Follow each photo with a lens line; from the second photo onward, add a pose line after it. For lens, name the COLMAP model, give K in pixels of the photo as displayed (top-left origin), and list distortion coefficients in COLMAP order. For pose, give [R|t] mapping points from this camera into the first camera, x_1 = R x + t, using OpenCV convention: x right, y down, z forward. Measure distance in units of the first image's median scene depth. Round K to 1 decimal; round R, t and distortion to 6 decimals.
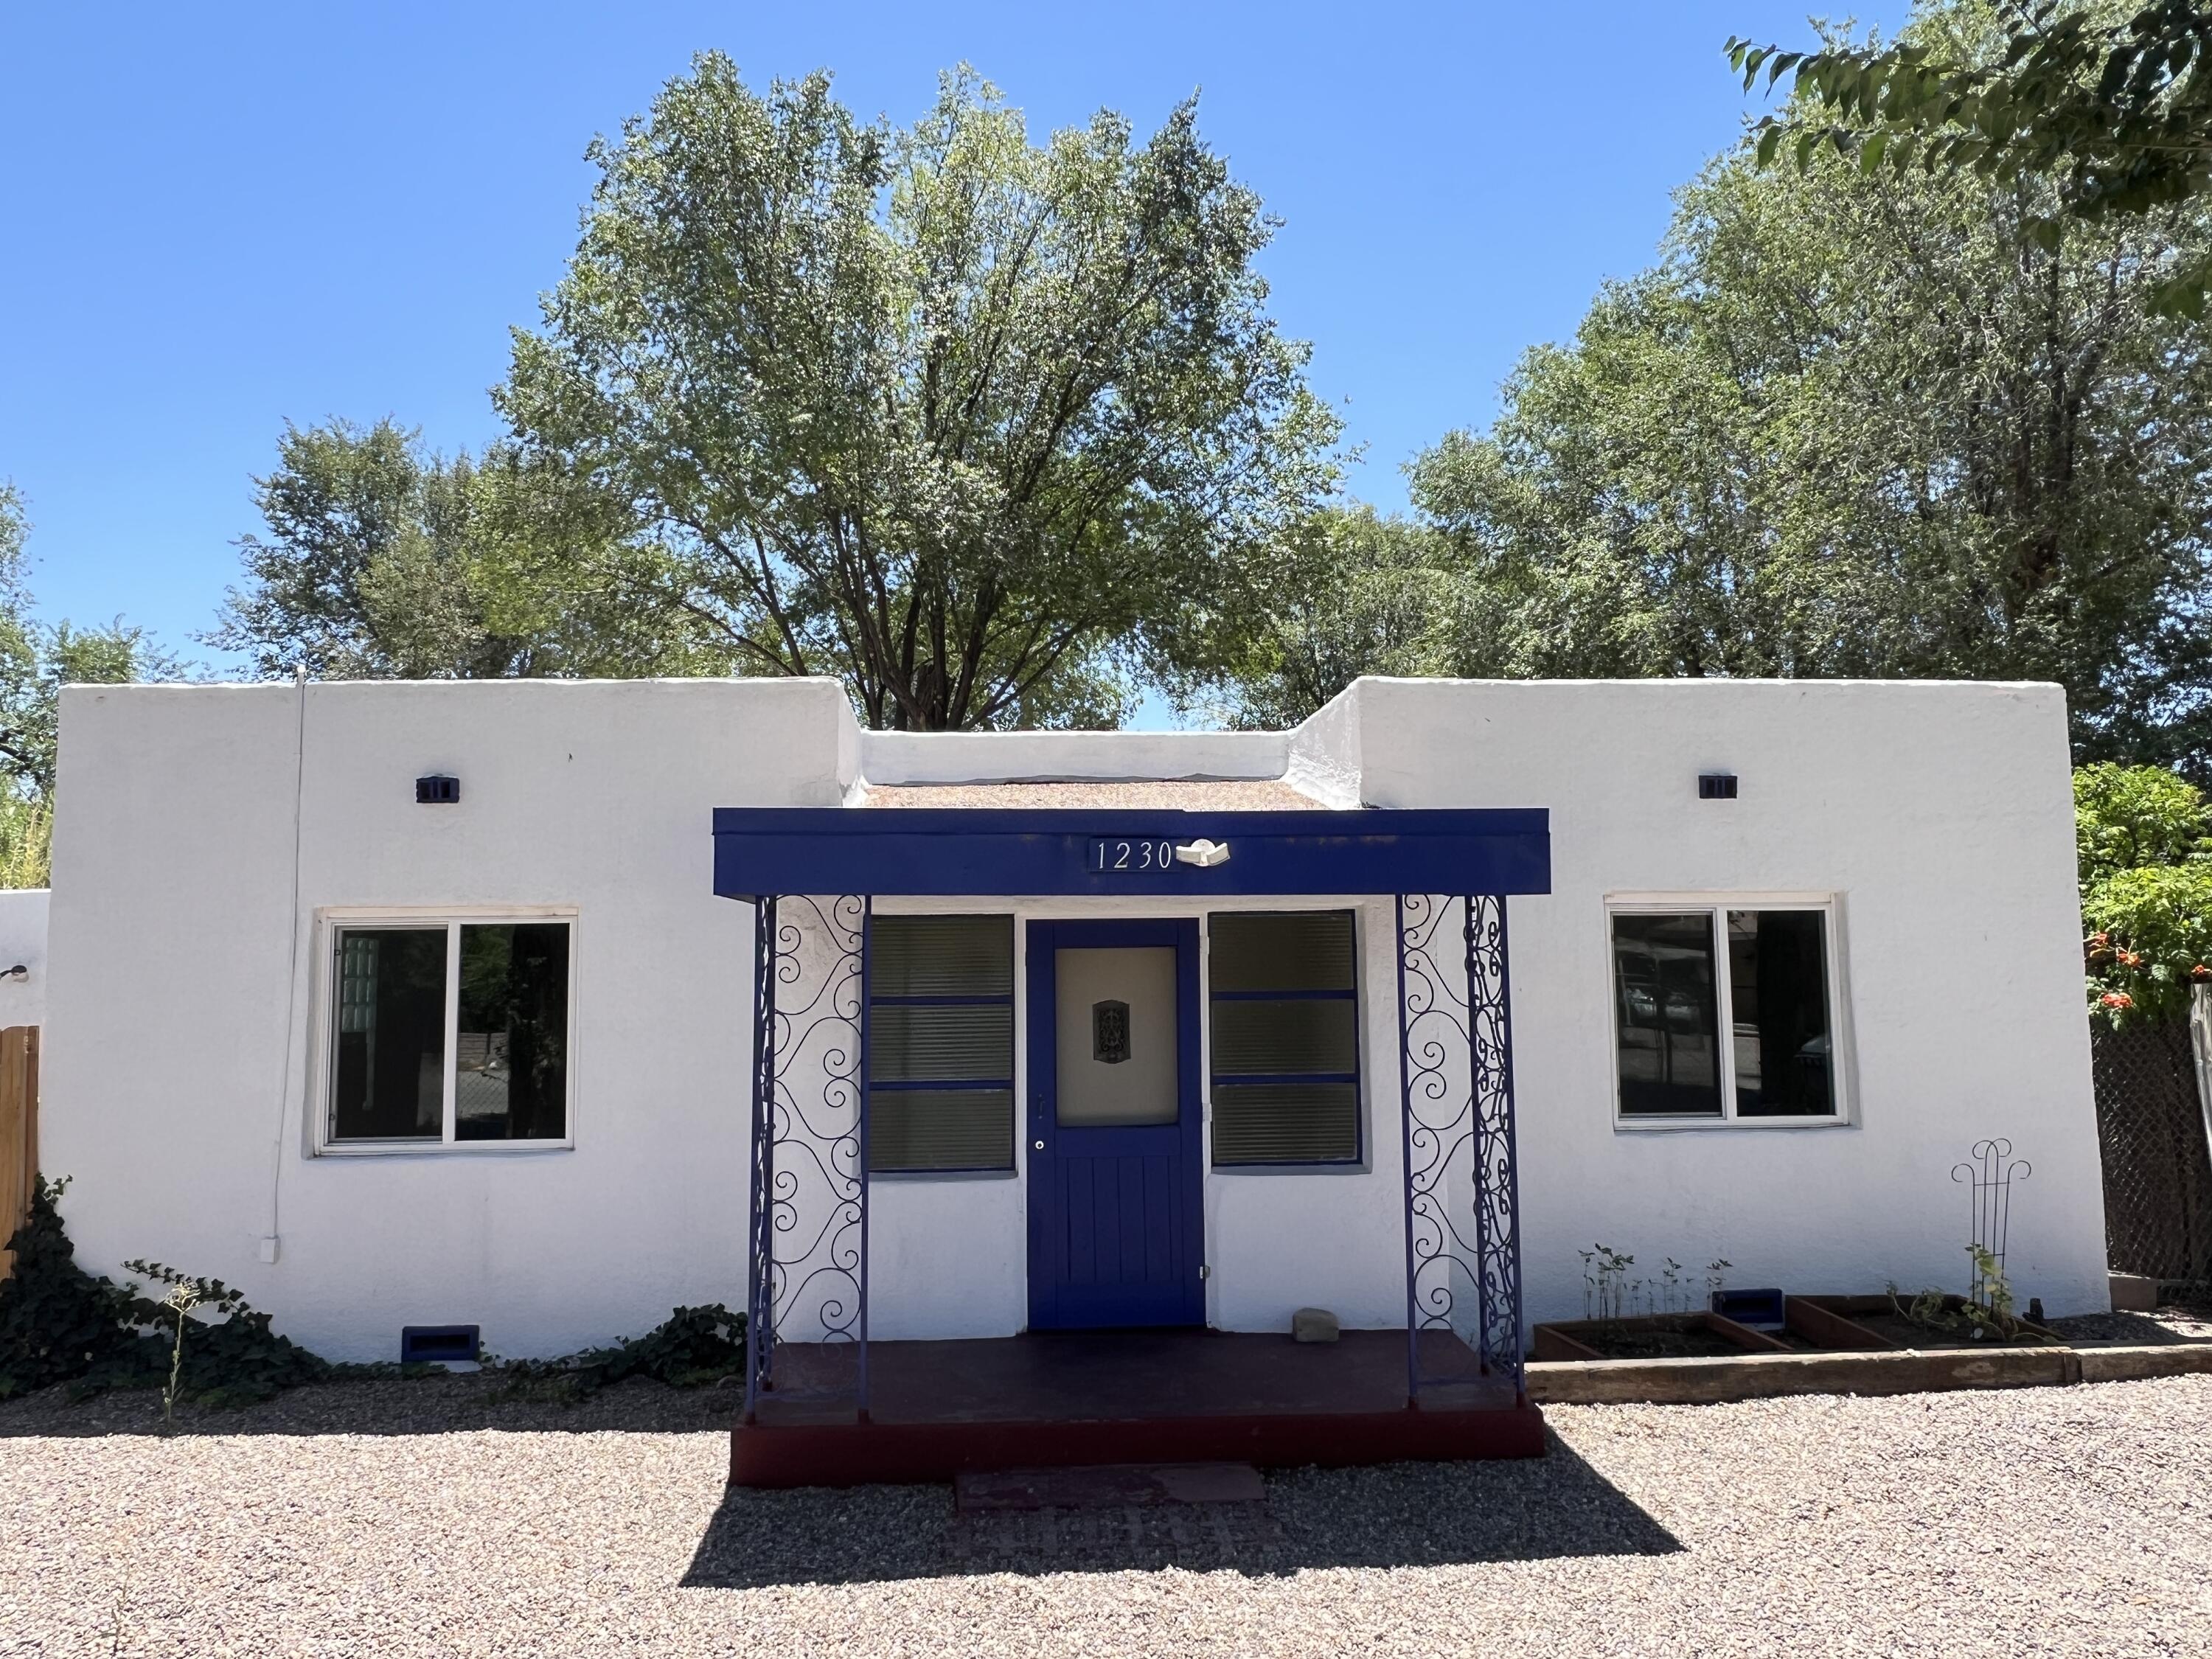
lens RADIAL K [[1499.7, 0, 1082.1], [0, 1499.7, 830.5], [0, 0, 1]] dist [-0.009211, 0.002713]
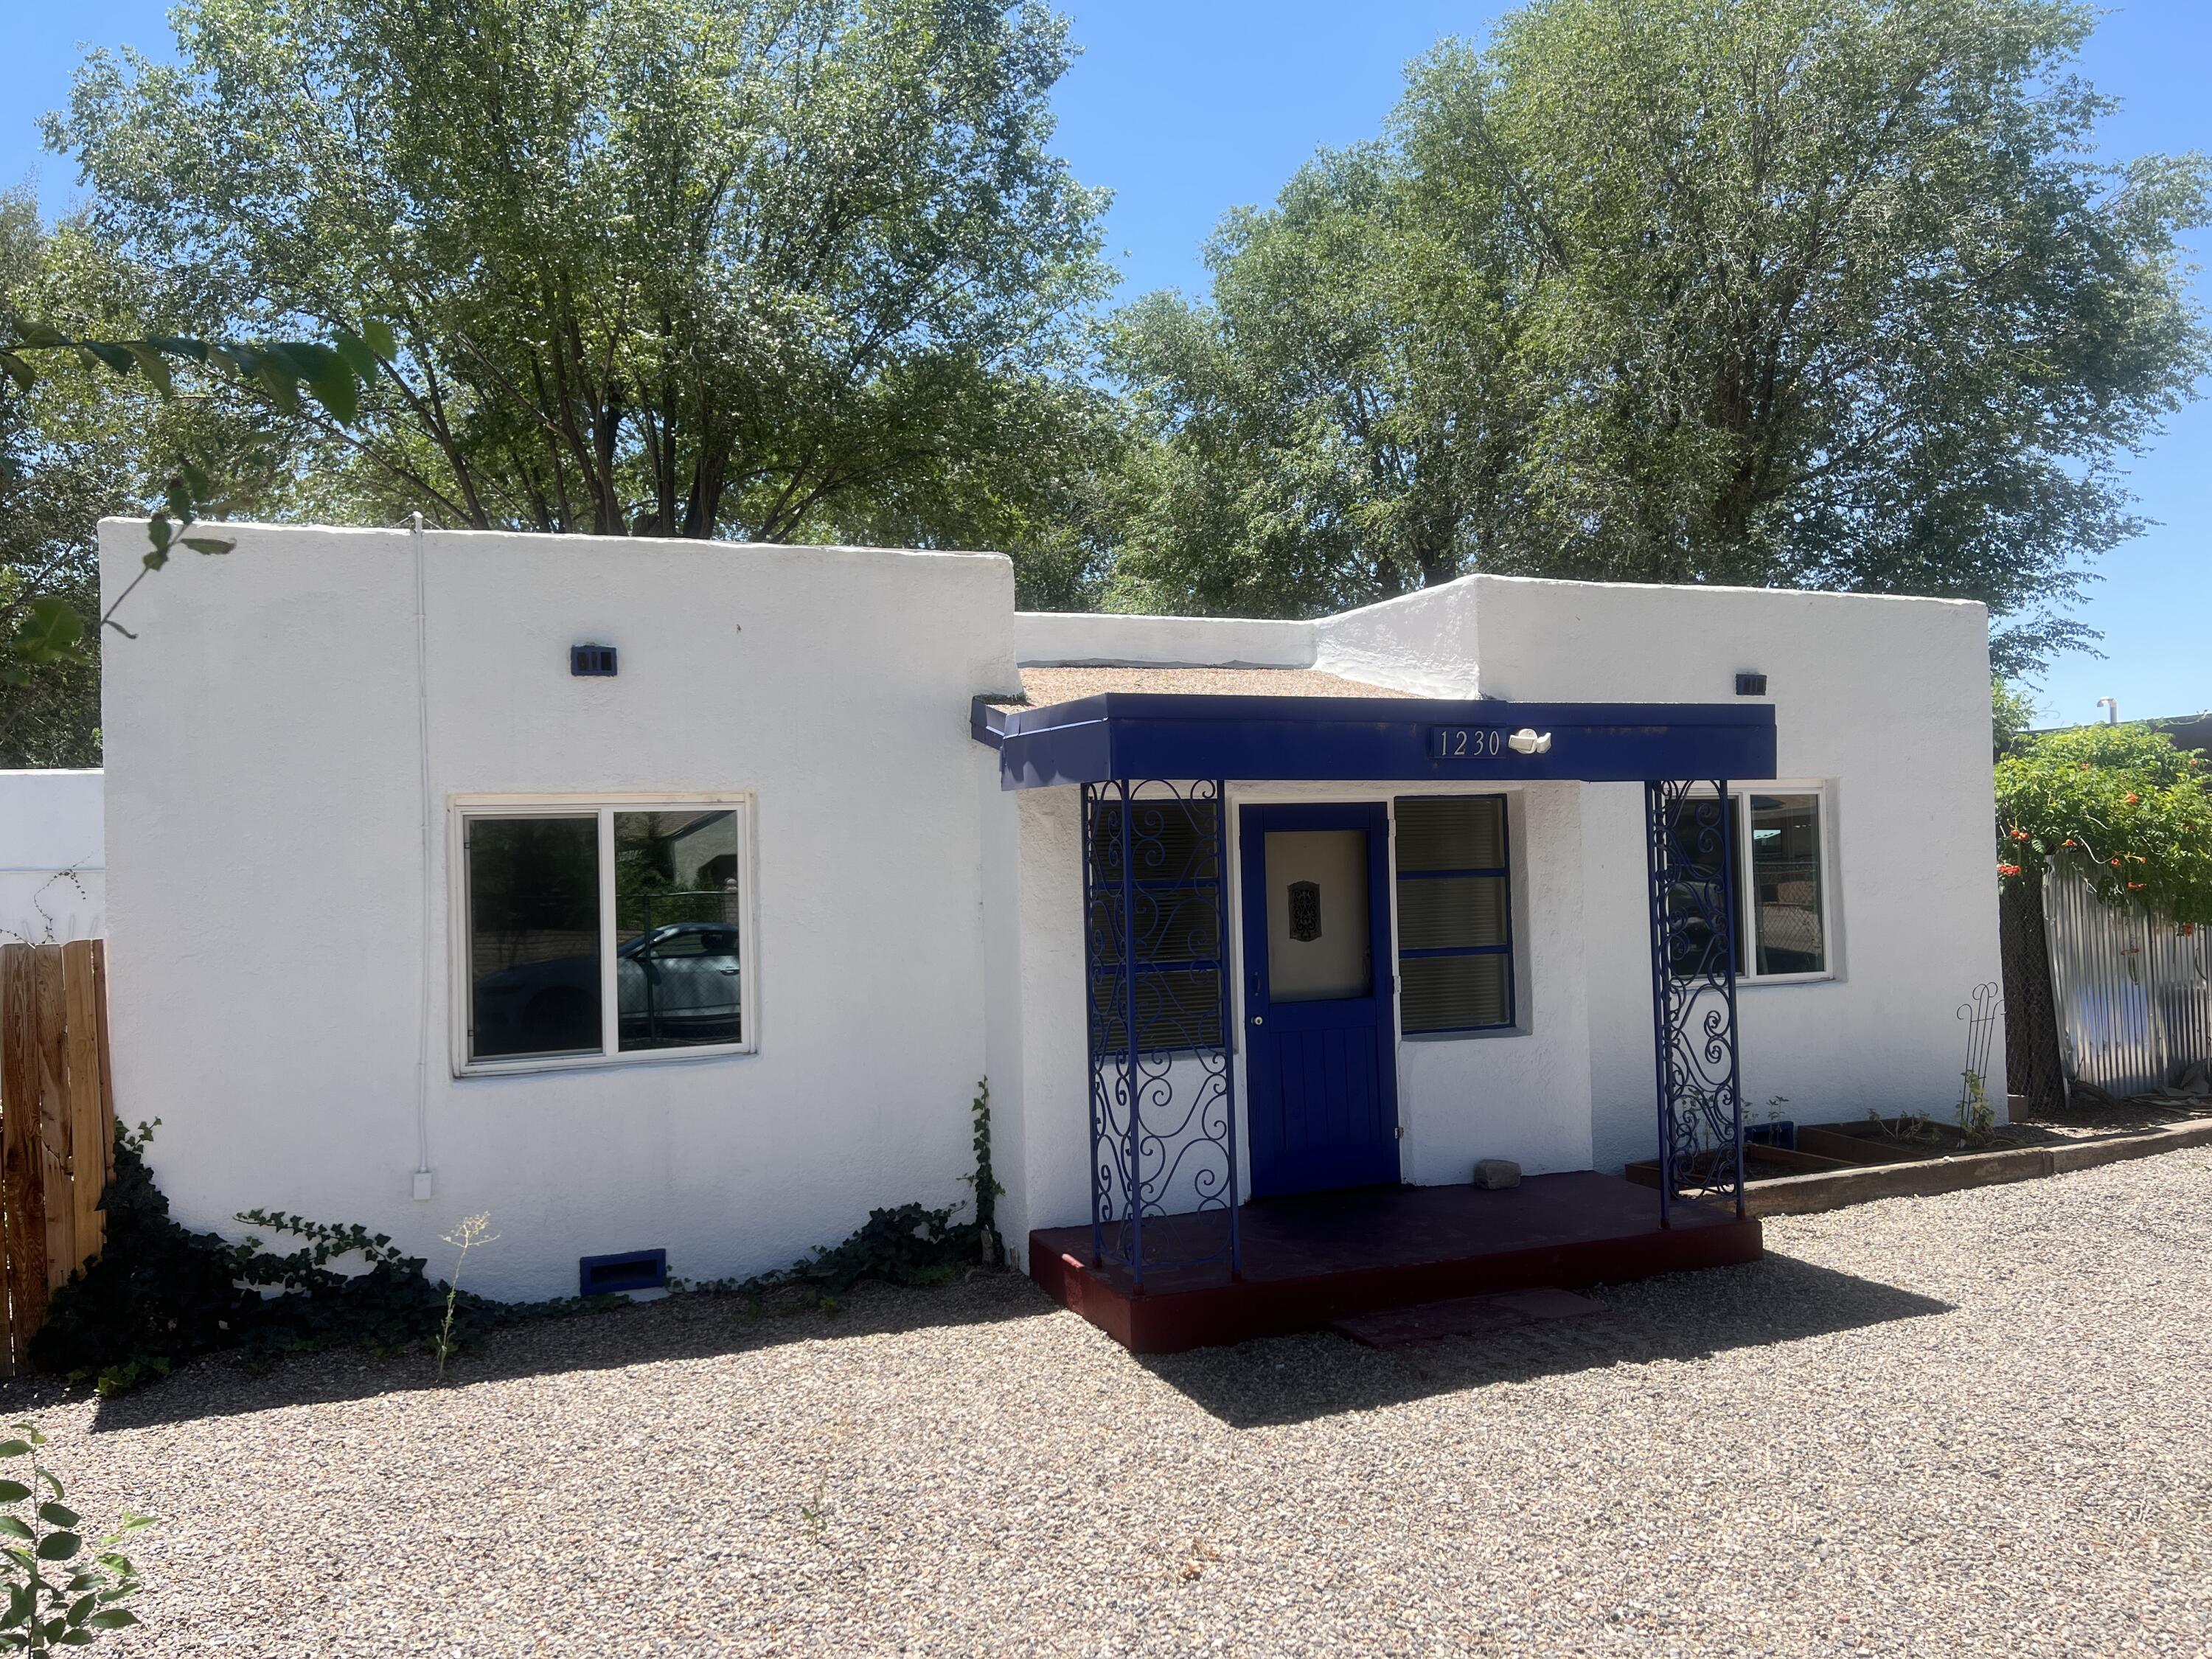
lens RADIAL K [[1673.0, 0, 1106.0], [0, 1673.0, 829.5], [0, 0, 1]] dist [0.059174, -0.084010]
pose [[0.945054, -0.008364, 0.326807, -0.494197], [-0.014741, 0.997566, 0.068158, 0.000090], [-0.326581, -0.069230, 0.942630, -0.044844]]
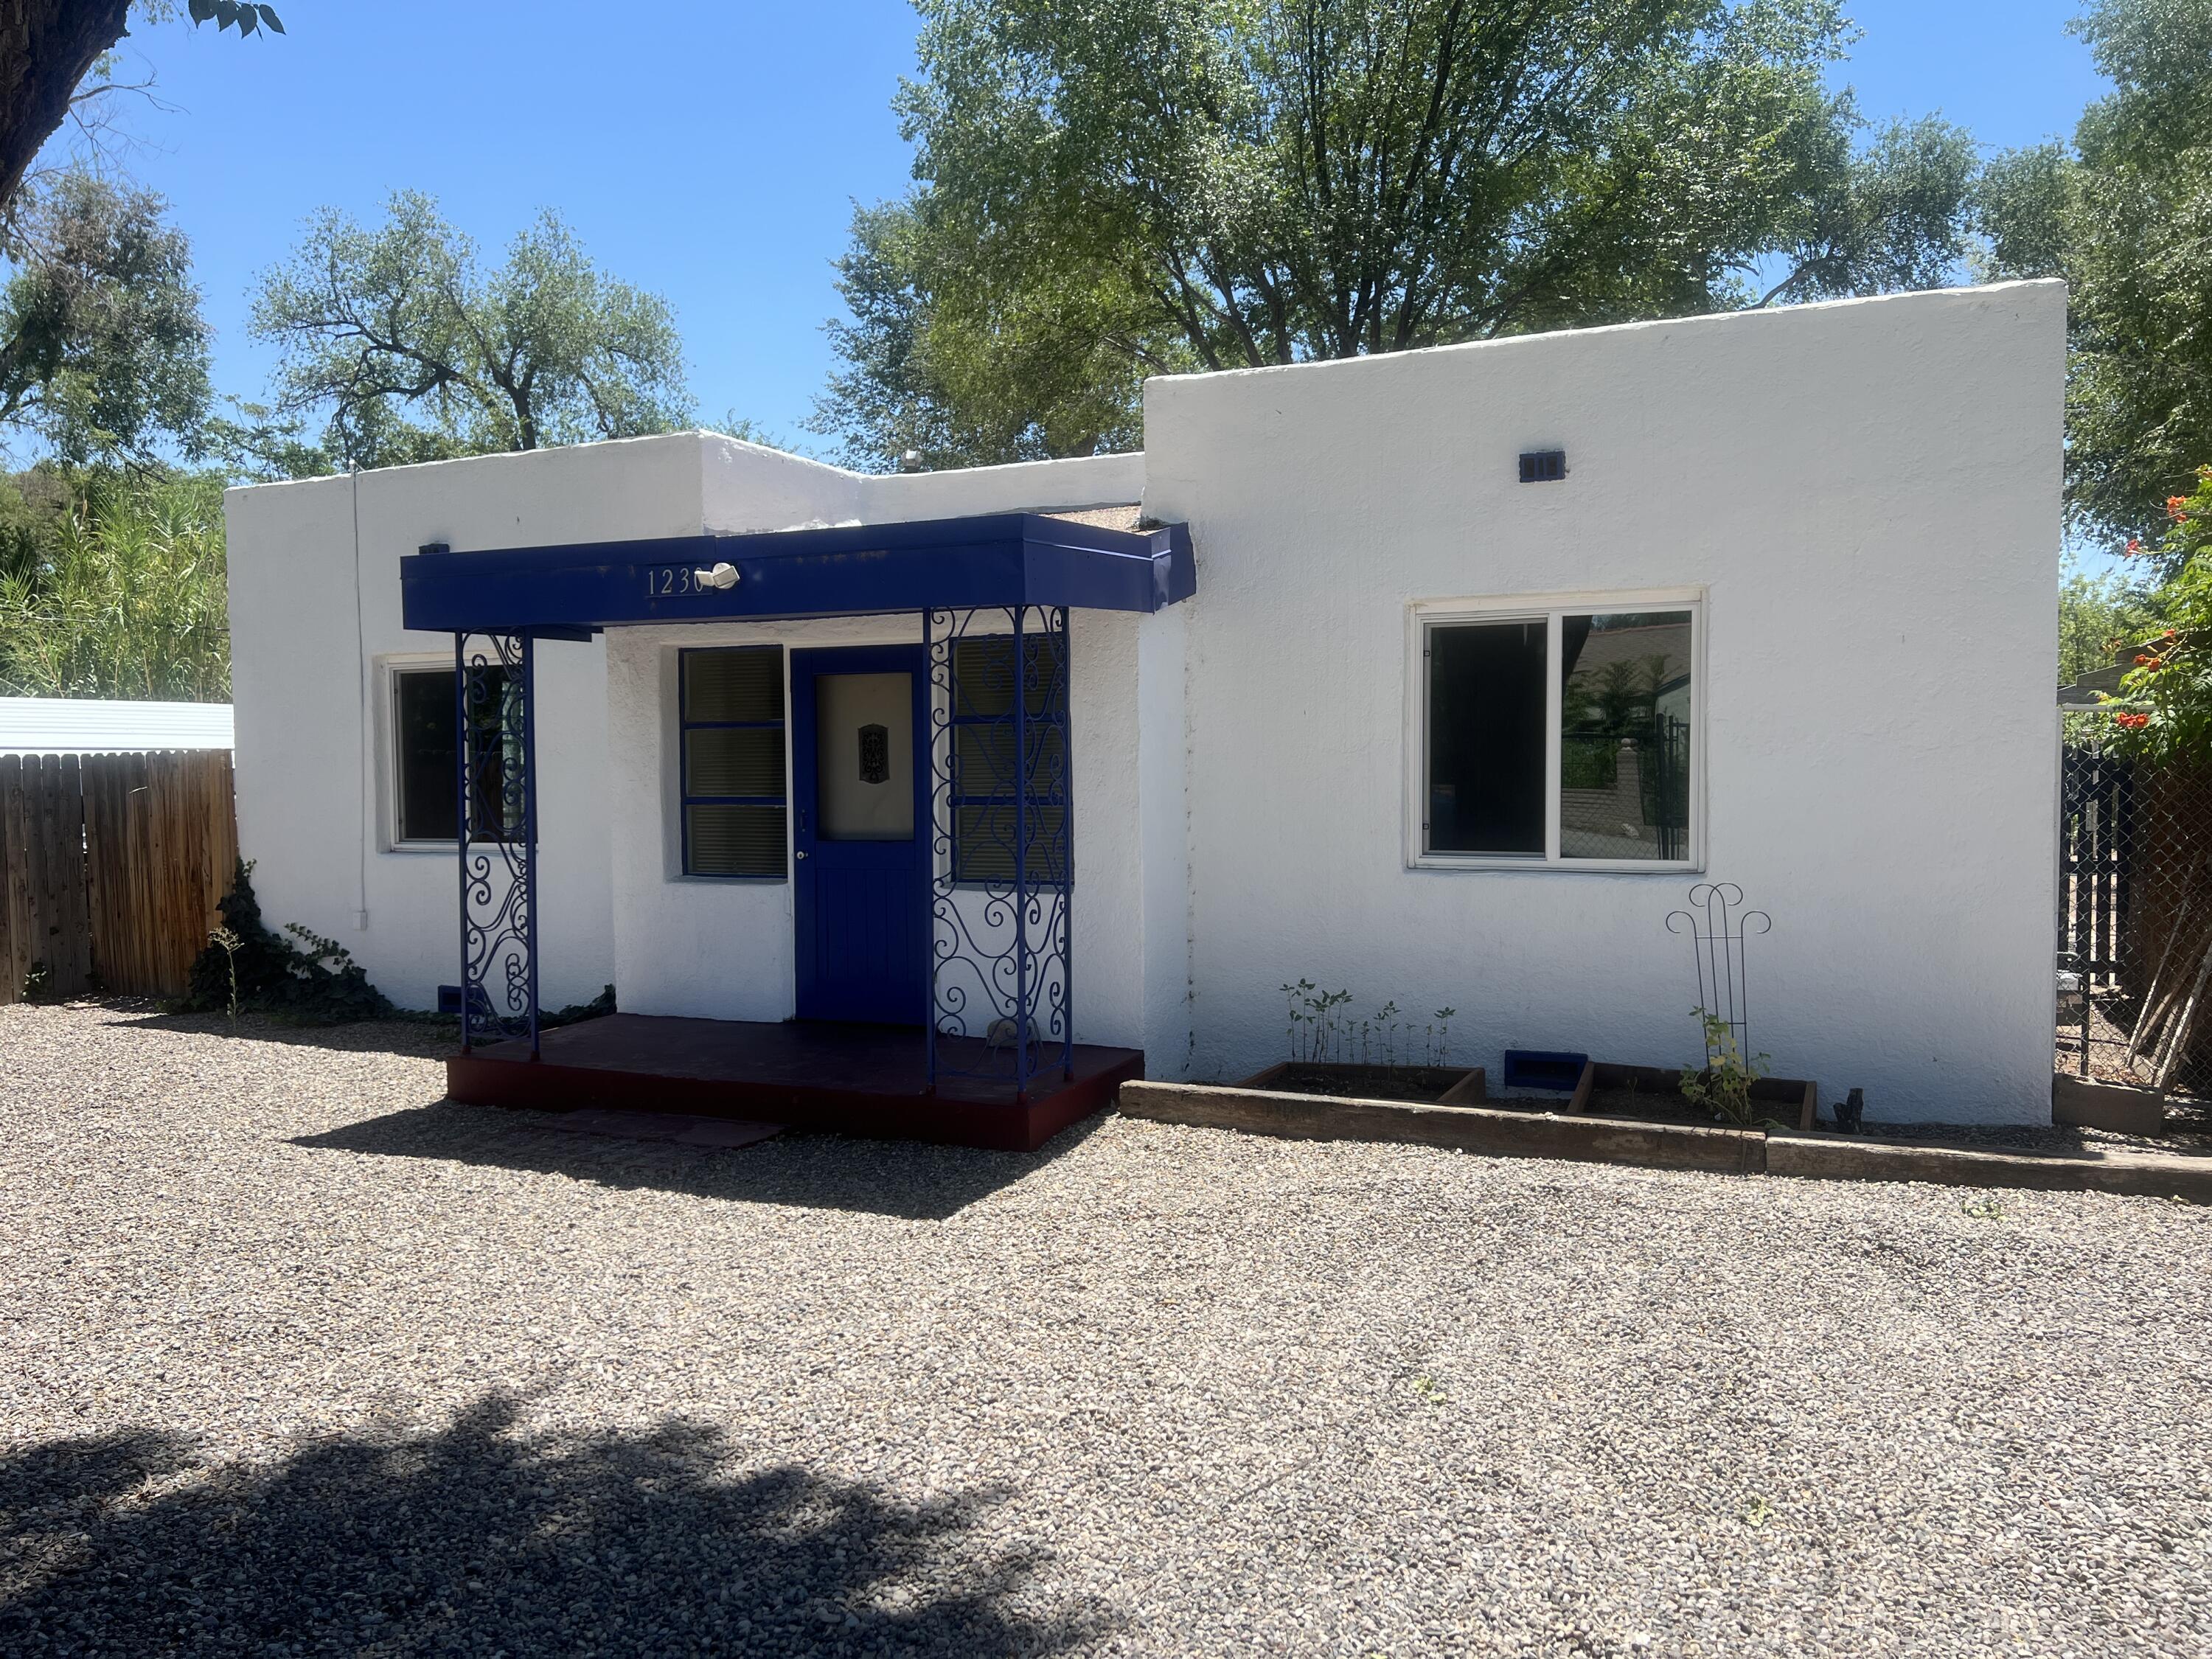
lens RADIAL K [[1673.0, 0, 1106.0], [0, 1673.0, 829.5], [0, 0, 1]] dist [0.059174, -0.084010]
pose [[0.880295, 0.022992, -0.473869, 0.731041], [0.045570, 0.990109, 0.132694, 0.038275], [0.472233, -0.138404, 0.870540, 0.041376]]
